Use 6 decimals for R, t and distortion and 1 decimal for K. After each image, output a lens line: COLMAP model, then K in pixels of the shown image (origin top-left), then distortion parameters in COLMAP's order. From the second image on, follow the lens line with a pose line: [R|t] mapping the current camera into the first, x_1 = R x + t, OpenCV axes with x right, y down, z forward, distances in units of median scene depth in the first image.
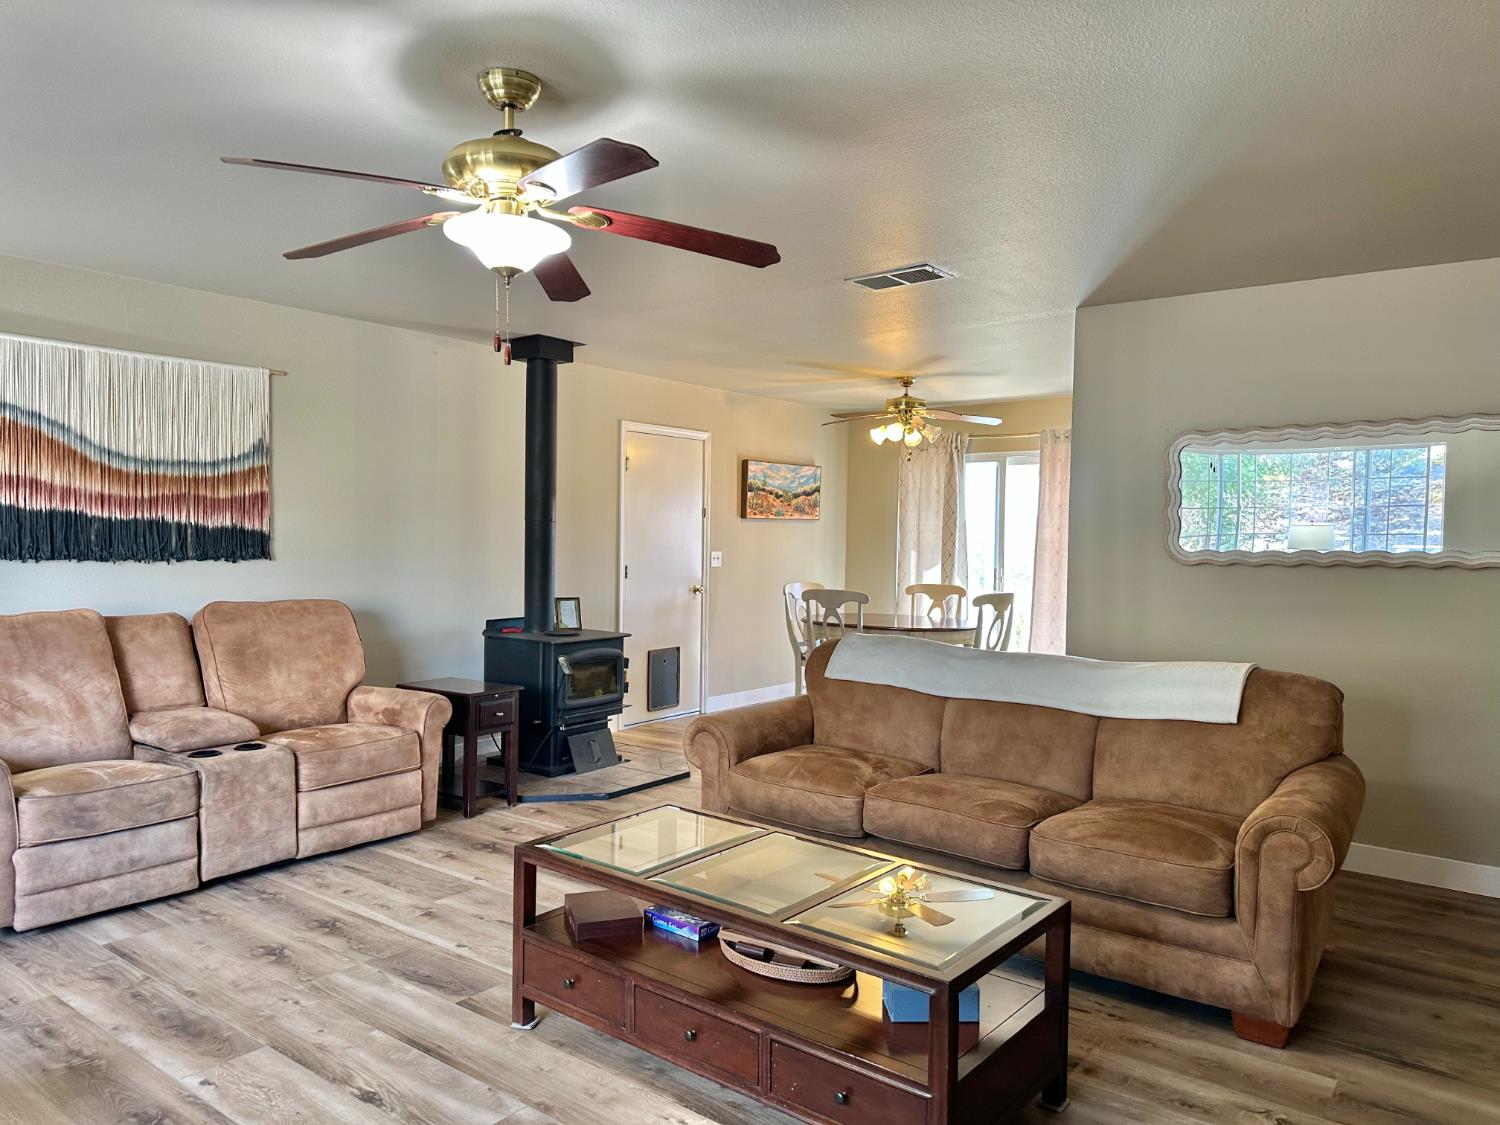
lens RADIAL K [[1059.9, 0, 741.7], [0, 1059.9, 558.8], [0, 0, 1]] dist [0.106440, -0.142130]
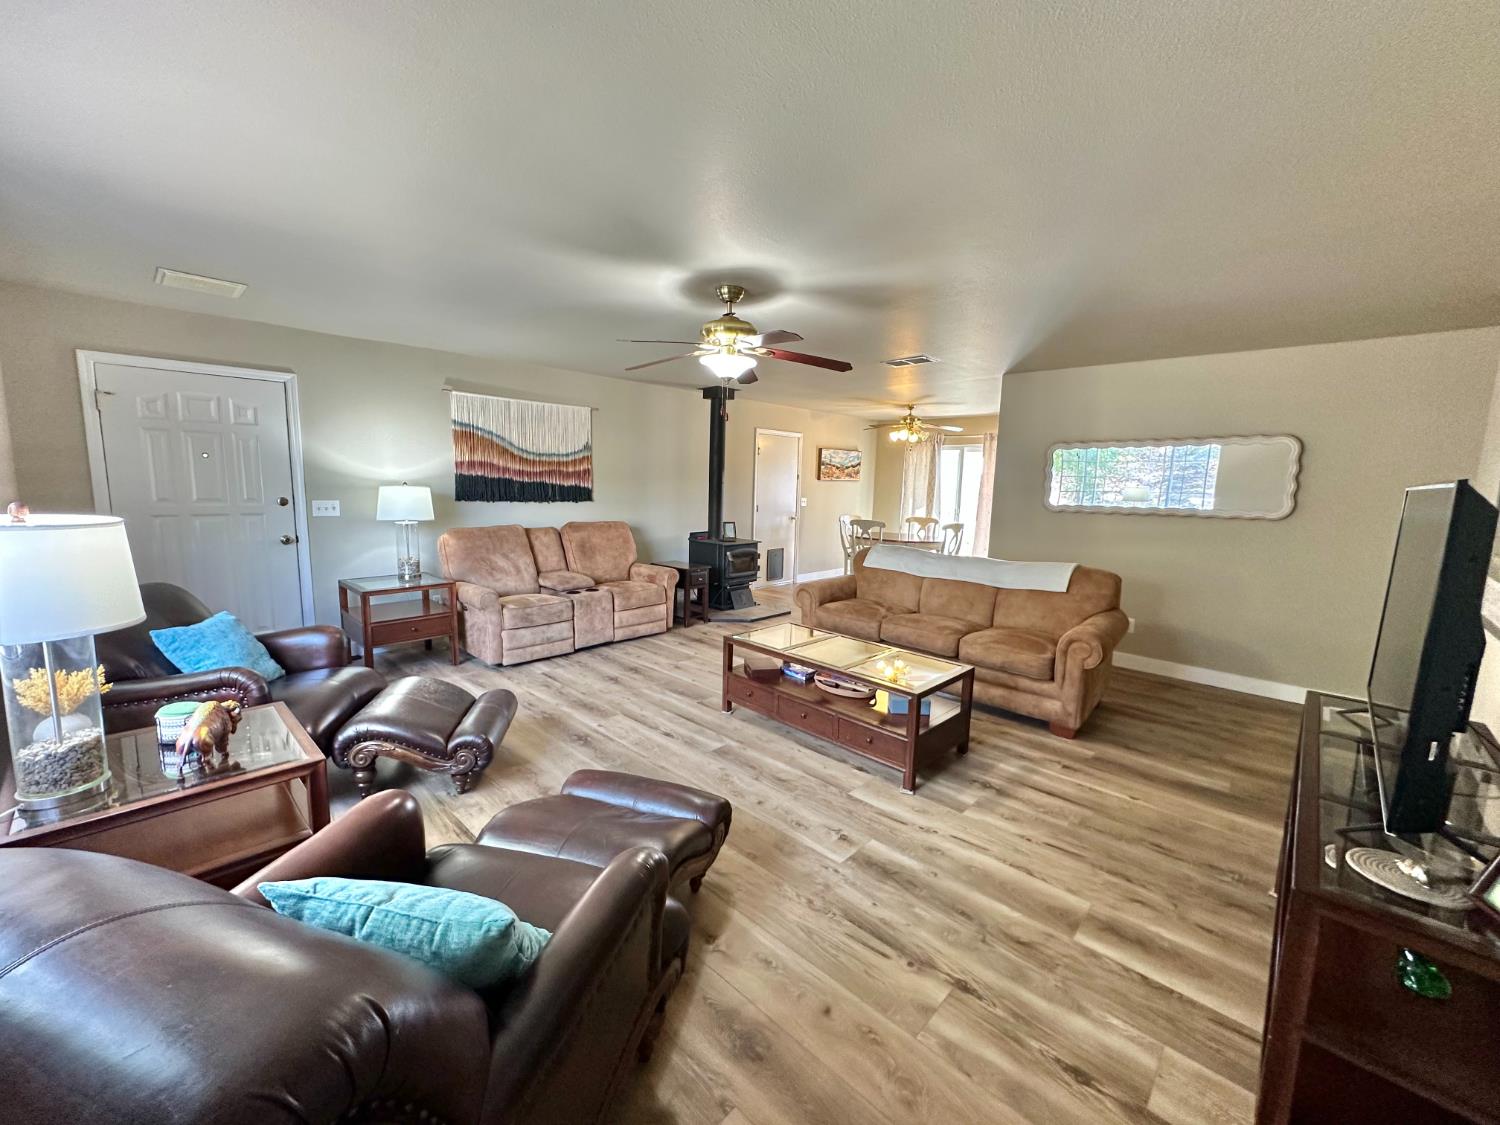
lens RADIAL K [[601.7, 0, 750.0], [0, 601.7, 562.5], [0, 0, 1]] dist [-0.005717, 0.000375]
pose [[0.994926, 0.025401, -0.097346, -0.026050], [-0.014688, 0.993908, 0.109226, -0.017147], [0.099528, -0.107242, 0.989239, -0.158567]]
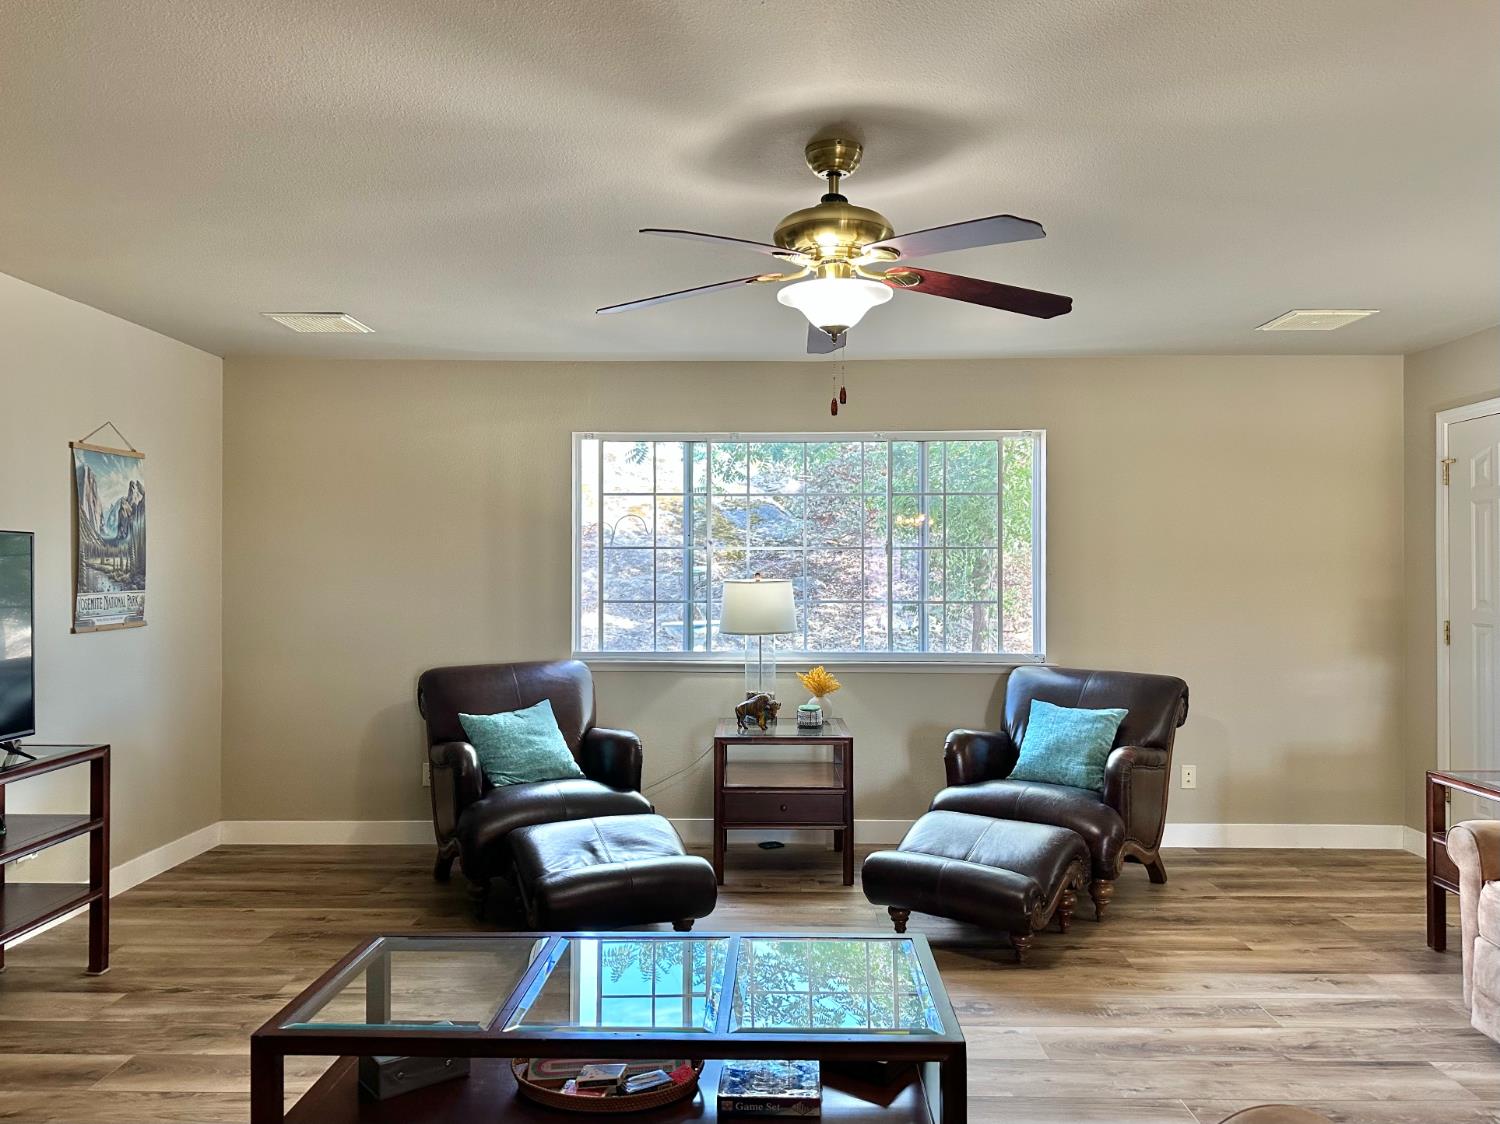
lens RADIAL K [[1140.9, 0, 750.0], [0, 1140.9, 562.0], [0, 0, 1]] dist [-0.003941, -0.001884]
pose [[-0.804325, -0.022236, -0.593774, 0.320408], [-0.027379, 0.999625, -0.000346, -0.019562], [0.593559, 0.015978, -0.804632, 1.167112]]
